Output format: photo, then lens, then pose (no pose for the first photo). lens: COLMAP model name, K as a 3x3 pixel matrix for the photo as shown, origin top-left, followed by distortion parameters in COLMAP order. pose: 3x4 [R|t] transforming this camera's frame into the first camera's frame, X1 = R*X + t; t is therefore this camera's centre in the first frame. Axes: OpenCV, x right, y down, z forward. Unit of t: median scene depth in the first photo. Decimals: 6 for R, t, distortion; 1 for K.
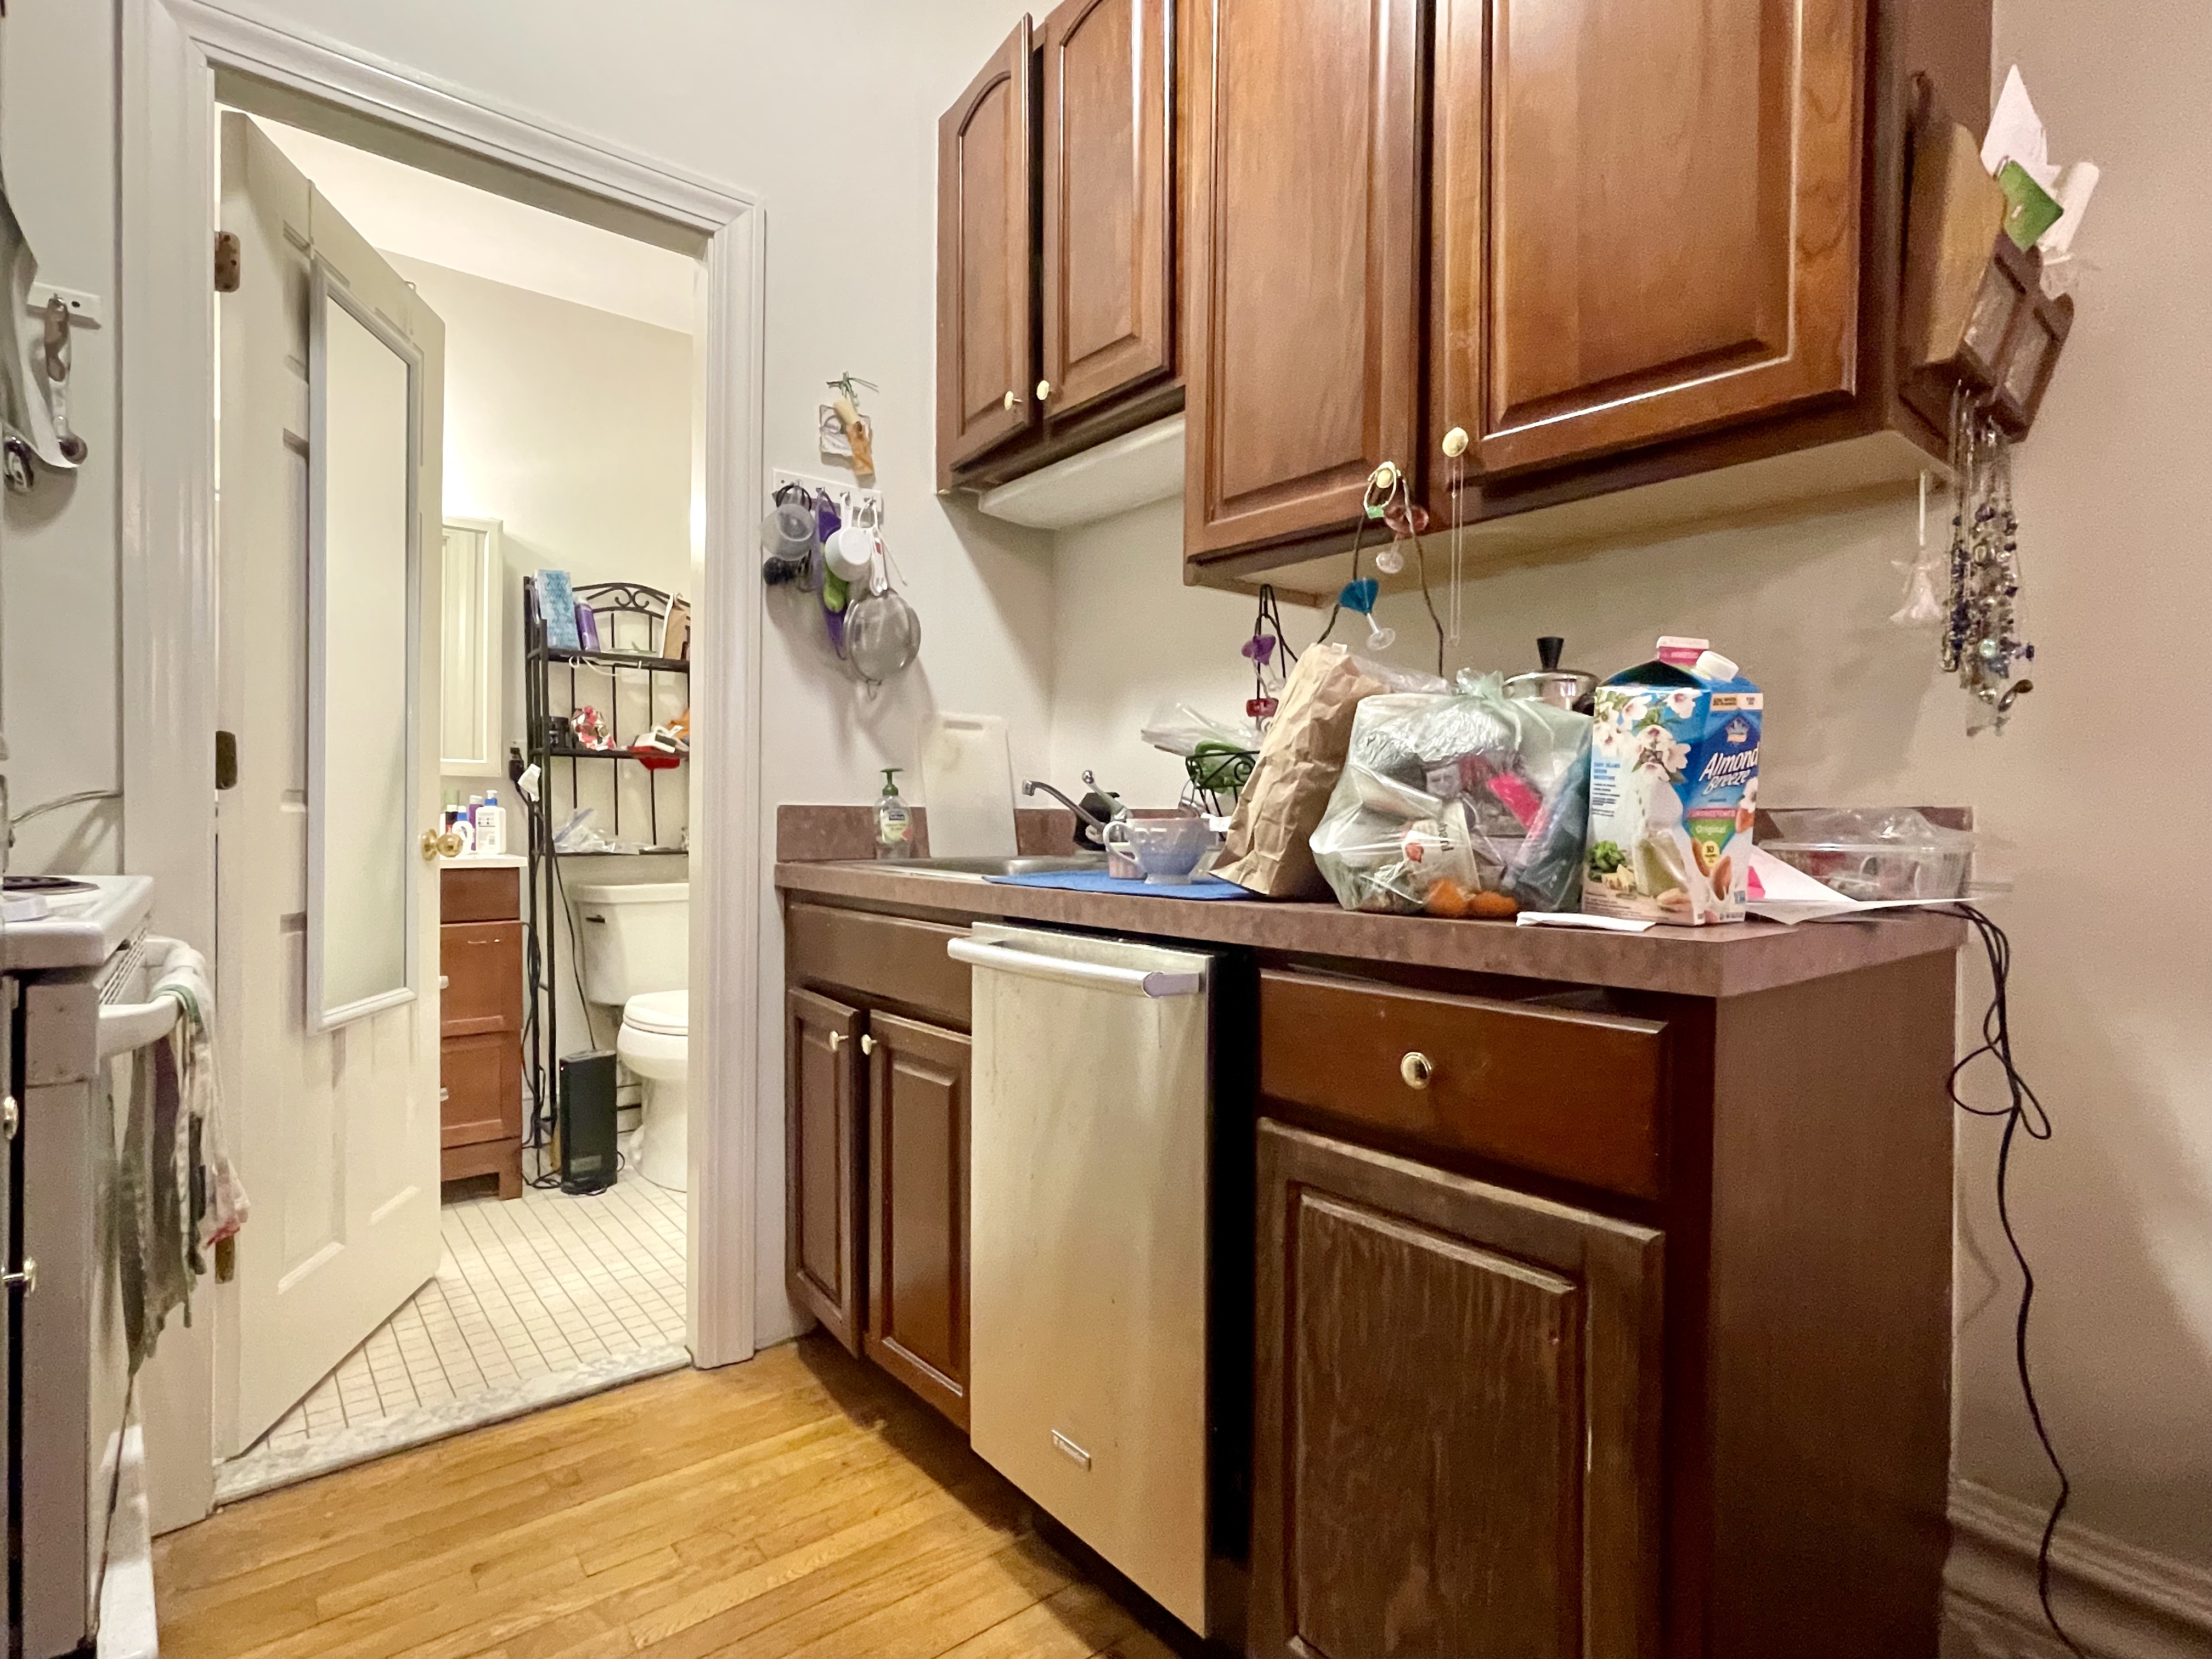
lens RADIAL K [[1102.3, 0, 1085.3], [0, 1102.3, 829.7], [0, 0, 1]] dist [-0.005241, -0.000657]
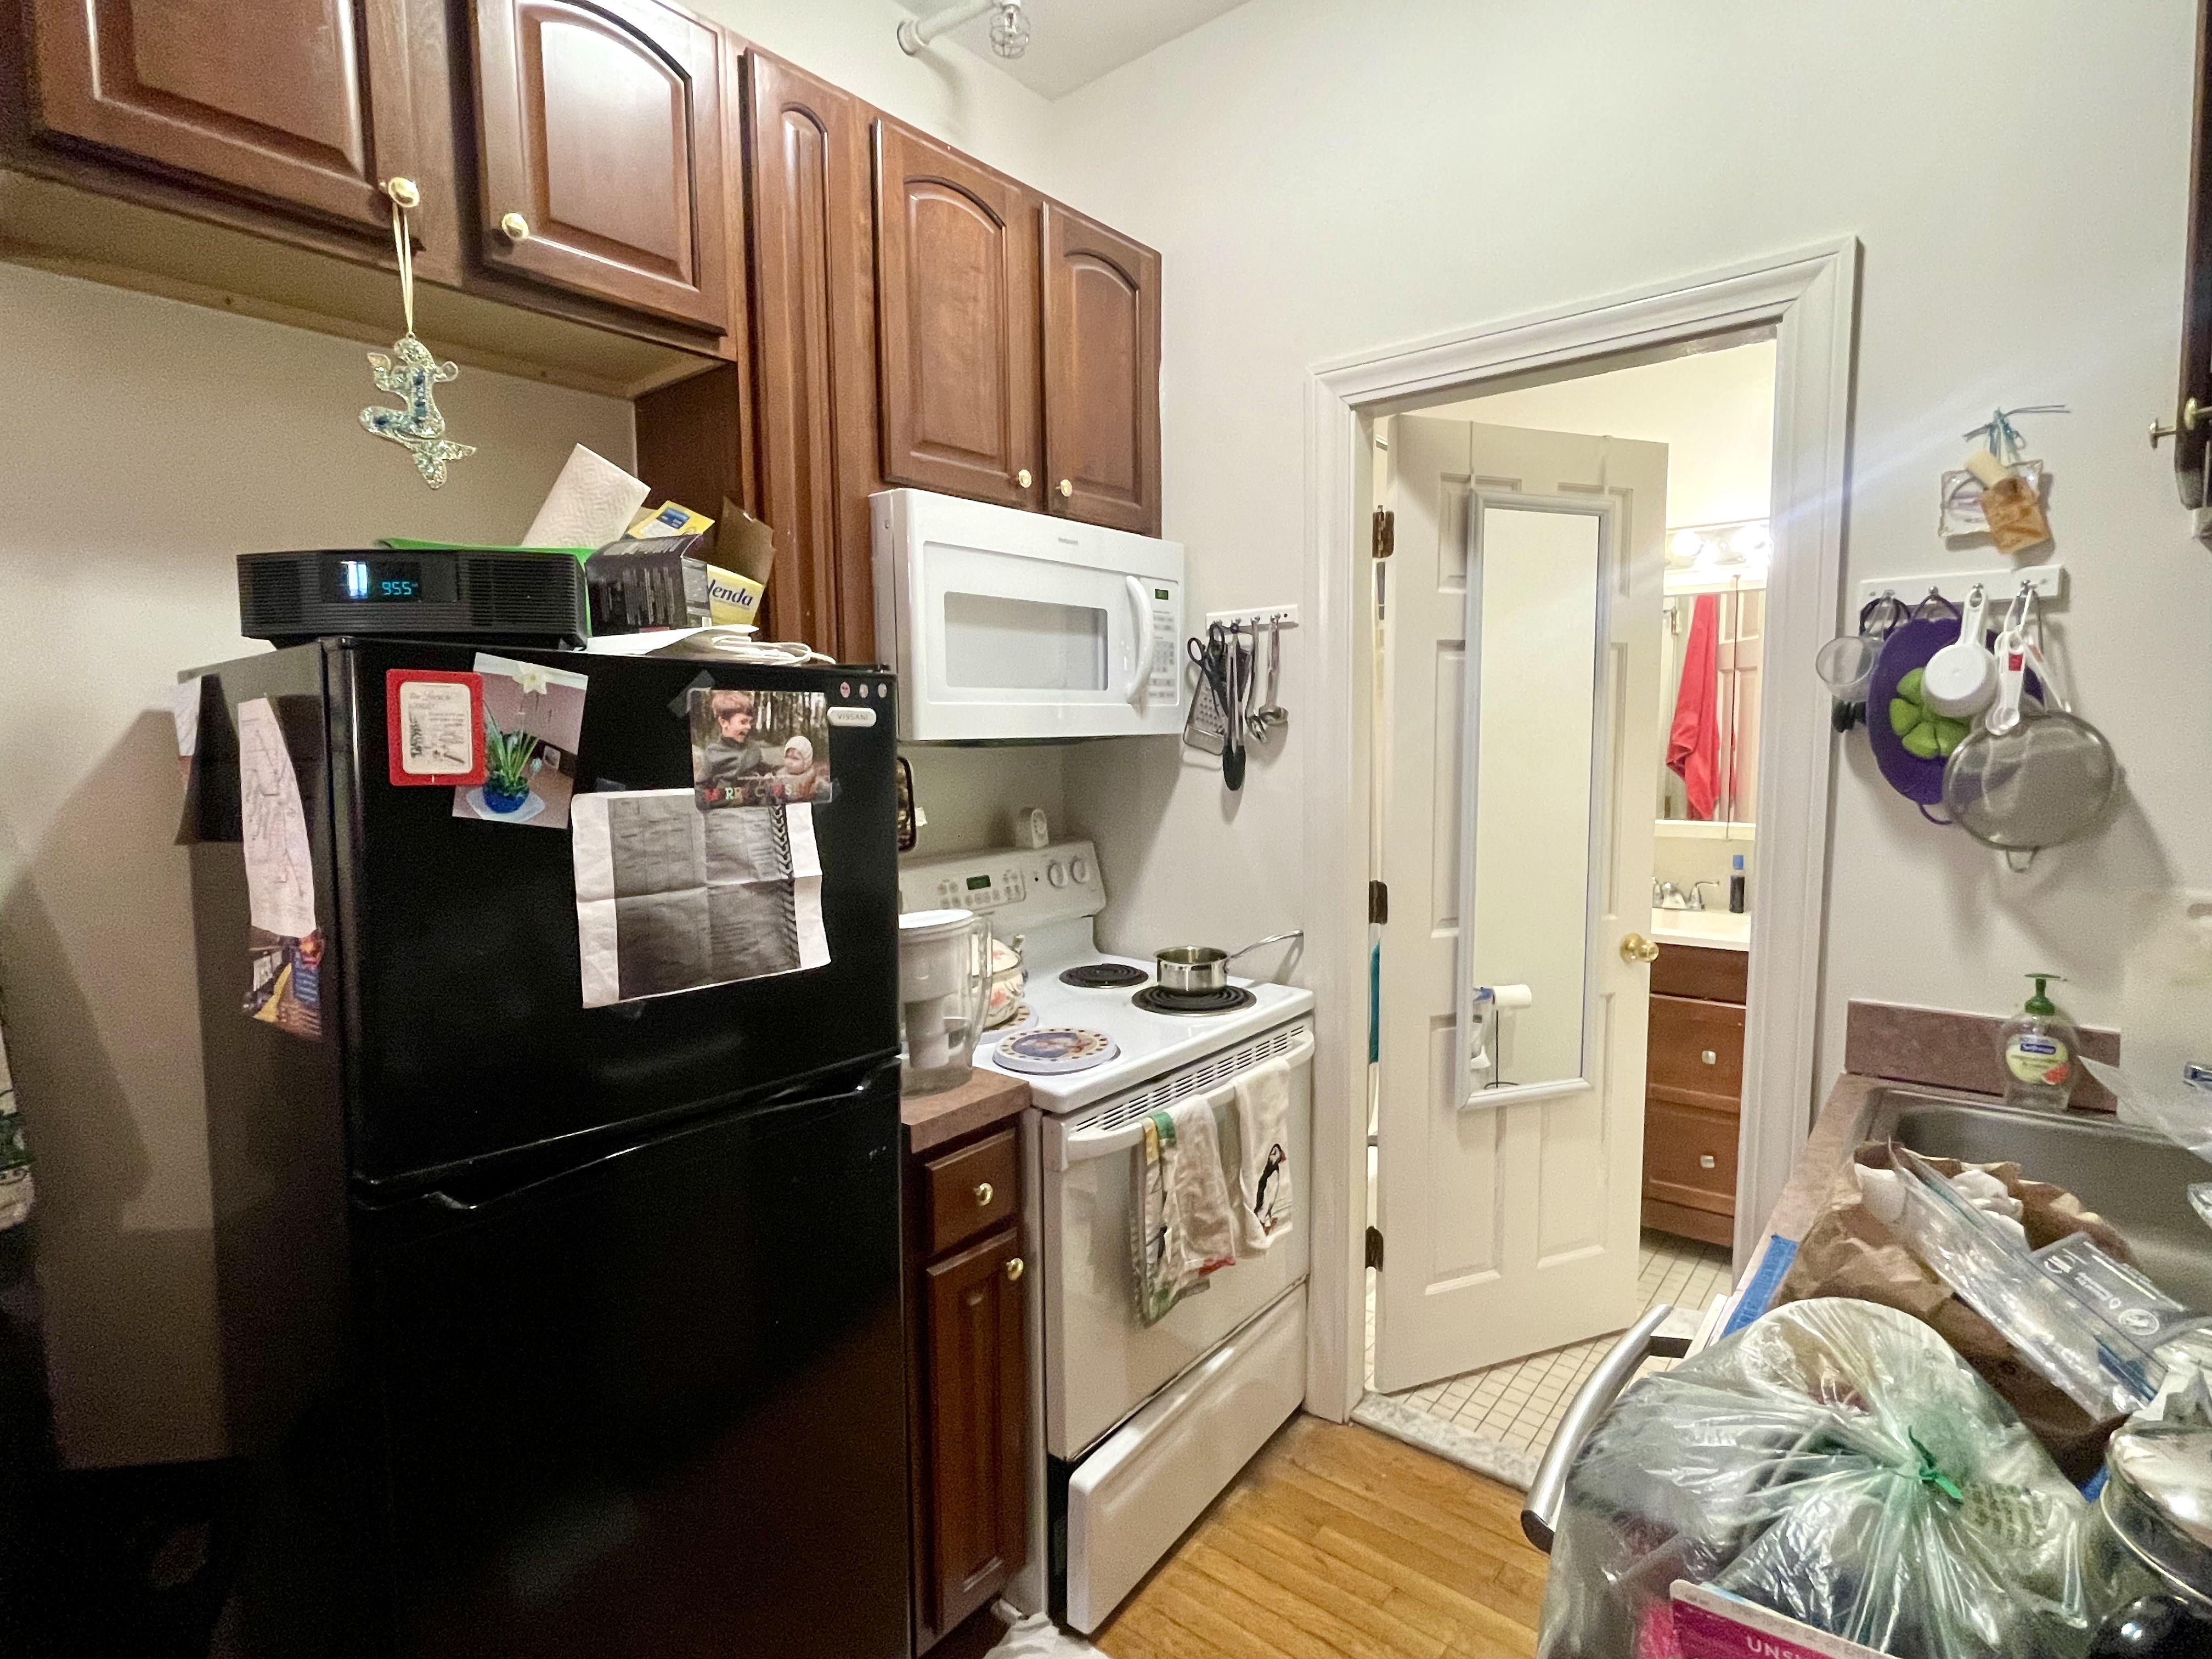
lens RADIAL K [[1102.3, 0, 1089.8], [0, 1102.3, 836.7], [0, 0, 1]] dist [-0.005241, -0.000657]
pose [[0.212693, 0.082380, -0.973640, 0.375689], [0.003996, 0.996358, 0.085175, -0.212665], [0.977111, -0.022007, 0.211589, 0.290439]]
